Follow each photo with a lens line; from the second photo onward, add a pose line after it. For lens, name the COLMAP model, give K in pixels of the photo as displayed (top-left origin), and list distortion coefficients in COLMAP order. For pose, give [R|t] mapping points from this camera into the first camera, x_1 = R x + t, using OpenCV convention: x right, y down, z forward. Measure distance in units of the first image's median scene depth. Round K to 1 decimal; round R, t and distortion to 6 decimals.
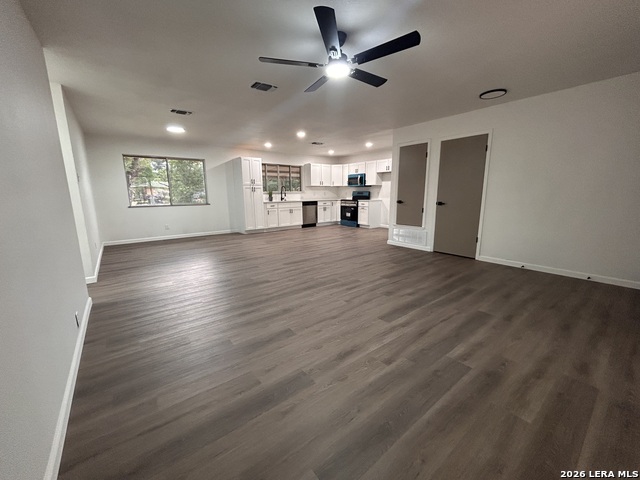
lens RADIAL K [[258.0, 0, 320.3], [0, 258.0, 243.7], [0, 0, 1]] dist [0.001665, 0.000412]
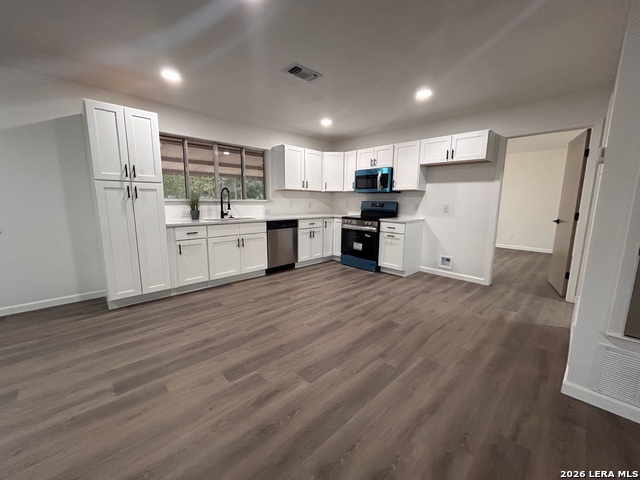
lens RADIAL K [[258.0, 0, 317.9], [0, 258.0, 241.3], [0, 0, 1]] dist [0.001665, 0.000412]
pose [[0.994671, 0.002684, 0.103069, -0.025266], [0.001413, 0.999212, -0.039658, -0.109050], [-0.103095, 0.039592, 0.993883, 0.528543]]
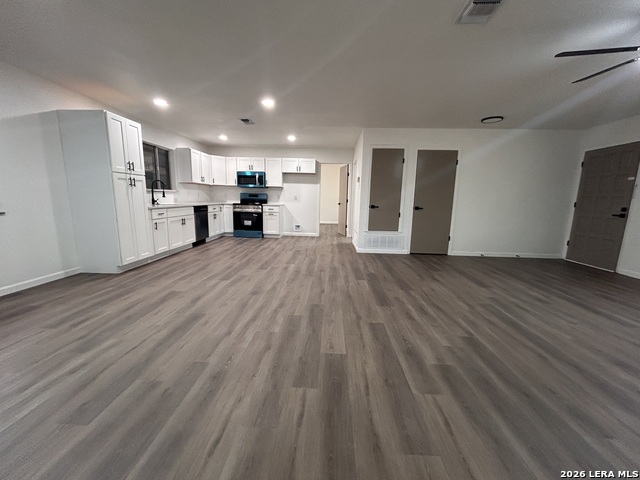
lens RADIAL K [[258.0, 0, 318.6], [0, 258.0, 241.9], [0, 0, 1]] dist [0.001665, 0.000412]
pose [[0.654094, -0.105033, 0.749086, -0.359664], [0.122477, 0.991951, 0.032141, -0.059001], [-0.746432, 0.070722, 0.661693, 0.356185]]
